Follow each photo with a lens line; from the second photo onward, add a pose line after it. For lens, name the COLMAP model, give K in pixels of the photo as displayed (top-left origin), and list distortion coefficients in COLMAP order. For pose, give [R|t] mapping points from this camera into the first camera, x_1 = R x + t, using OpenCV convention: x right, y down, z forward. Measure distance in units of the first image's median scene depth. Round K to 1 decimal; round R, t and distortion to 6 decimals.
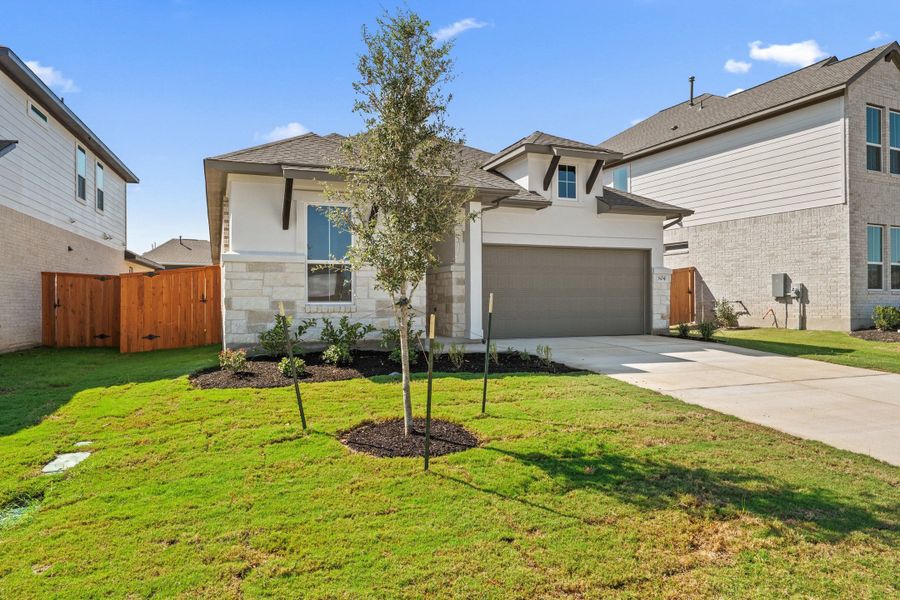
lens RADIAL K [[596.9, 0, 447.0], [0, 596.9, 291.5], [0, 0, 1]] dist [-0.001535, -0.000595]
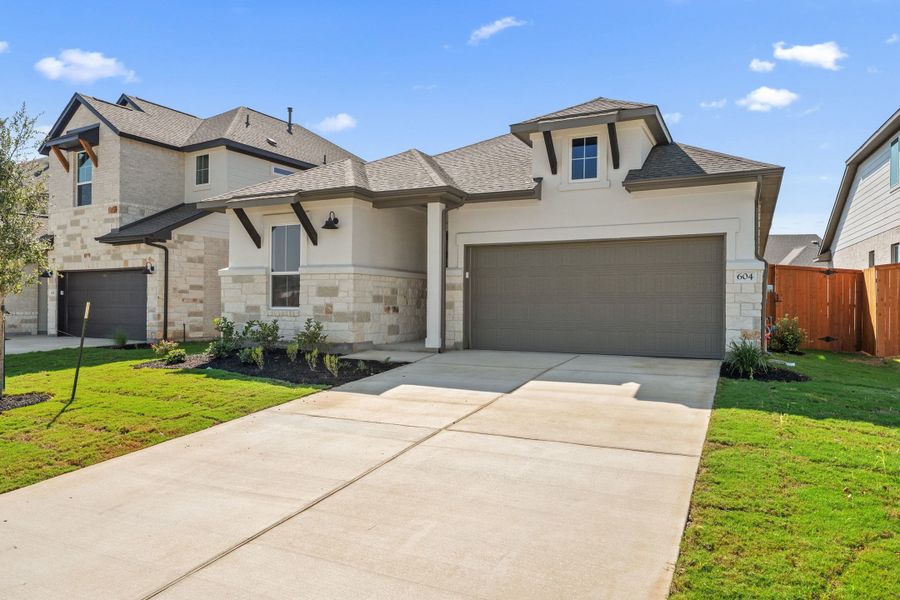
lens RADIAL K [[596.9, 0, 447.0], [0, 596.9, 291.5], [0, 0, 1]] dist [-0.001535, -0.000595]
pose [[0.665352, -0.010423, -0.746457, 0.682352], [0.003115, 0.999933, -0.011186, 0.000984], [0.746524, 0.005118, 0.665339, 0.343736]]
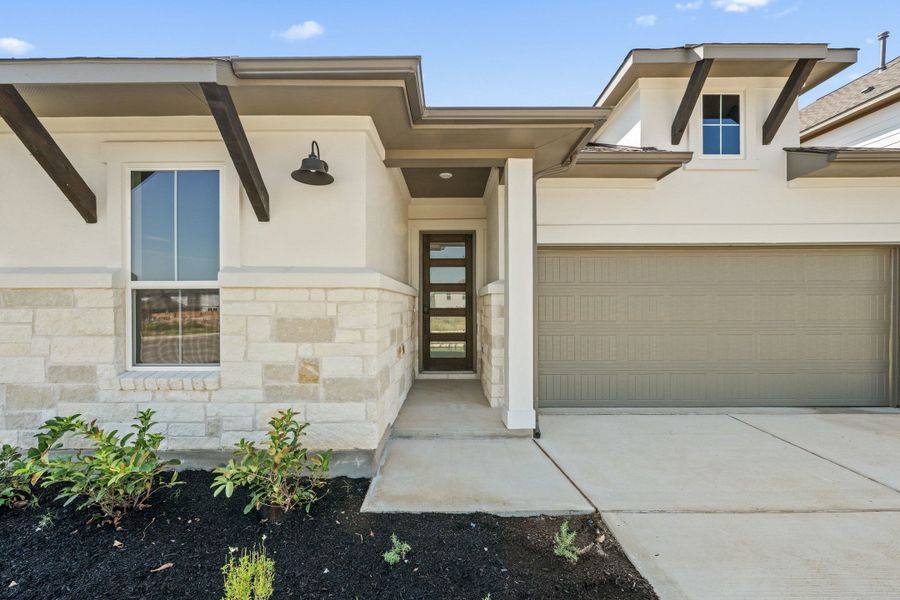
lens RADIAL K [[353.7, 0, 450.0], [0, 353.7, 300.0], [0, 0, 1]] dist [-0.002869, 0.000065]
pose [[0.928056, -0.004103, -0.372418, 0.092302], [0.006620, 0.999963, 0.005479, -0.027911], [0.372382, -0.007550, 0.928049, 0.618537]]
